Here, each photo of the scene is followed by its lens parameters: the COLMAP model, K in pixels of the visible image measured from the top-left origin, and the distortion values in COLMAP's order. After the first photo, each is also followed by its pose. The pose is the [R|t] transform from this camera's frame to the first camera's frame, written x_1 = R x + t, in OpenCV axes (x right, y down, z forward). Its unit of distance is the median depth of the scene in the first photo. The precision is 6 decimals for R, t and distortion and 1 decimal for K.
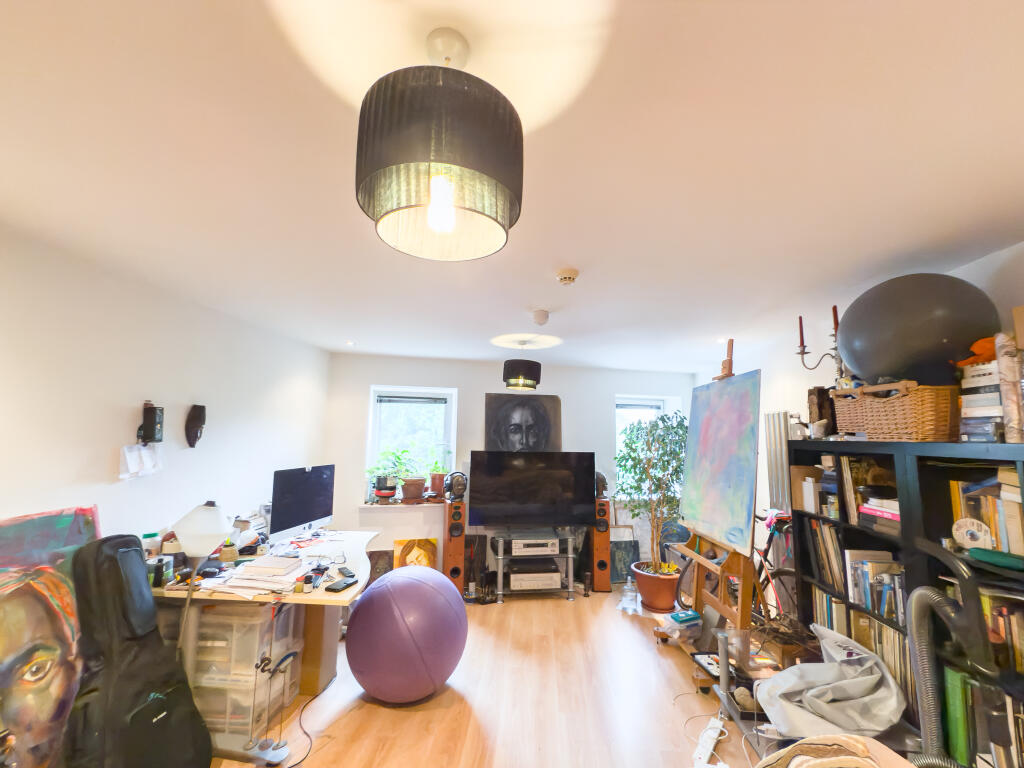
lens RADIAL K [[411.3, 0, 511.3], [0, 411.3, 383.7], [0, 0, 1]] dist [-0.003073, 0.000142]
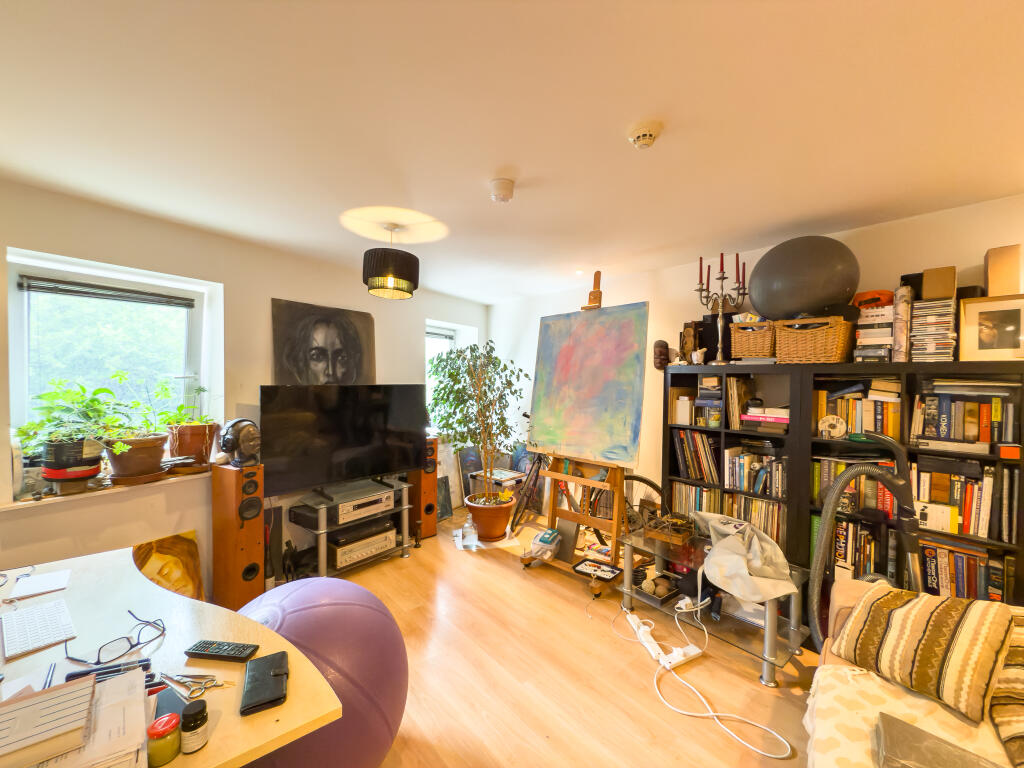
lens RADIAL K [[411.3, 0, 511.3], [0, 411.3, 383.7], [0, 0, 1]] dist [-0.003073, 0.000142]
pose [[0.719302, -0.019980, 0.694410, -0.337775], [-0.085124, 0.989519, 0.116647, 0.067999], [-0.689462, -0.143015, 0.710062, 0.361082]]
